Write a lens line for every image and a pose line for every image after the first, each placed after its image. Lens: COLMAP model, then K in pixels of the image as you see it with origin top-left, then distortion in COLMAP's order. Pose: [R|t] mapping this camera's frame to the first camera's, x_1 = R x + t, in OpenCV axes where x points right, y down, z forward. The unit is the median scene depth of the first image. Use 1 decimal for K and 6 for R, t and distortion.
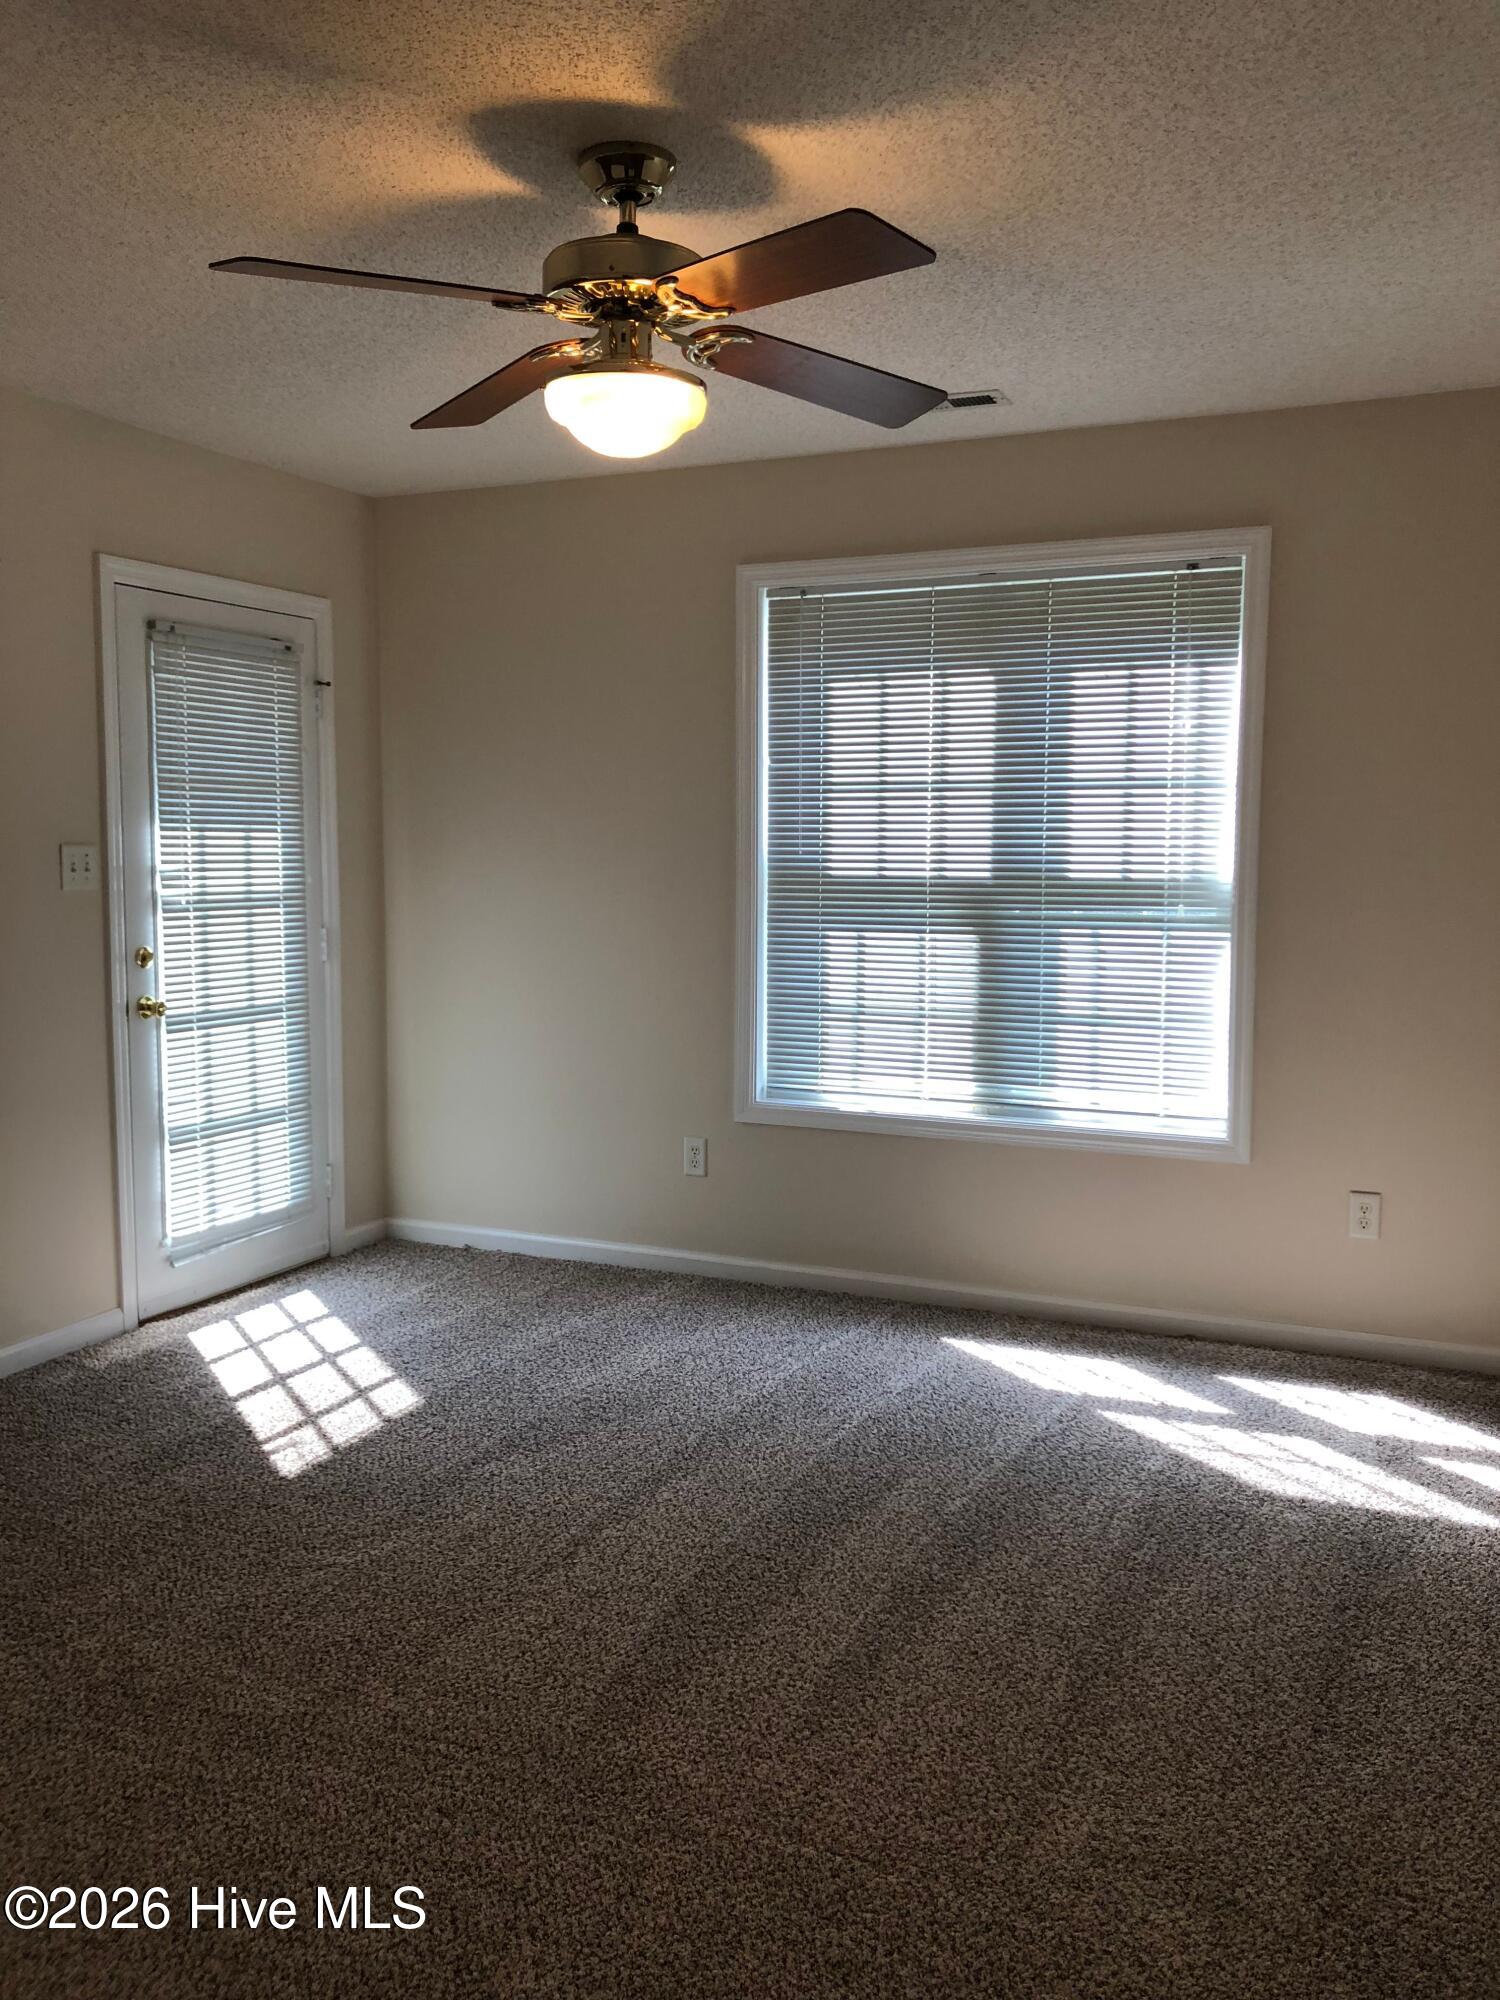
lens RADIAL K [[1673.8, 0, 754.1], [0, 1673.8, 994.8], [0, 0, 1]] dist [0.087088, -0.050247]
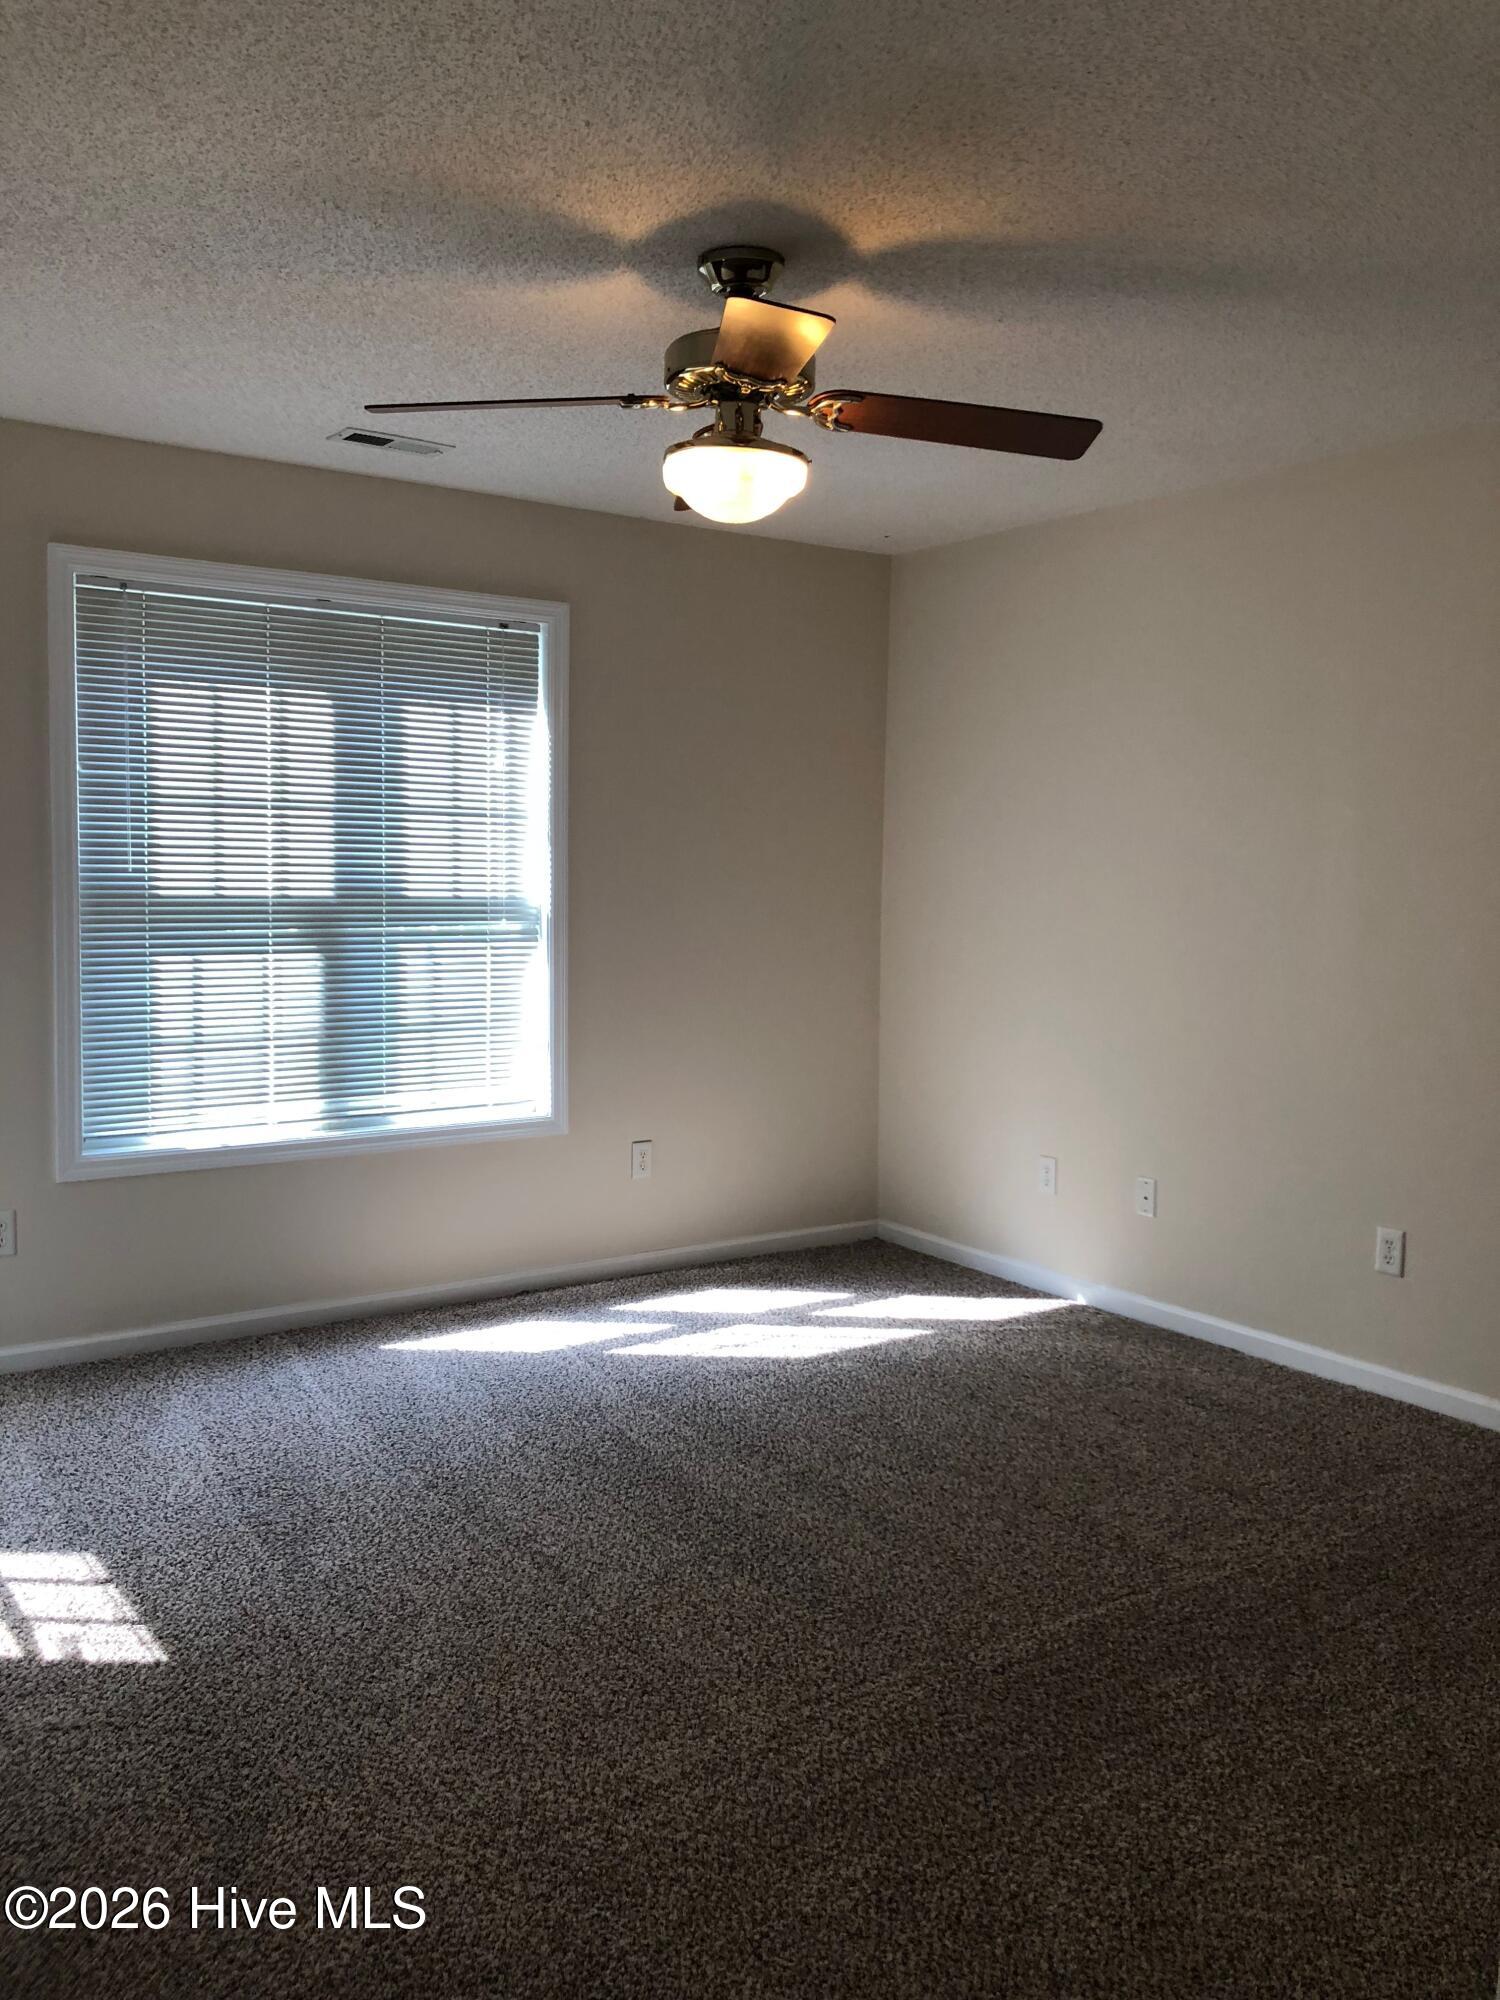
lens RADIAL K [[1673.8, 0, 753.0], [0, 1673.8, 996.8], [0, 0, 1]] dist [0.087088, -0.050247]
pose [[0.510775, -0.063404, 0.857373, -0.623113], [0.066722, 0.997192, 0.033994, -0.027360], [-0.857121, 0.039842, 0.513572, 0.261068]]
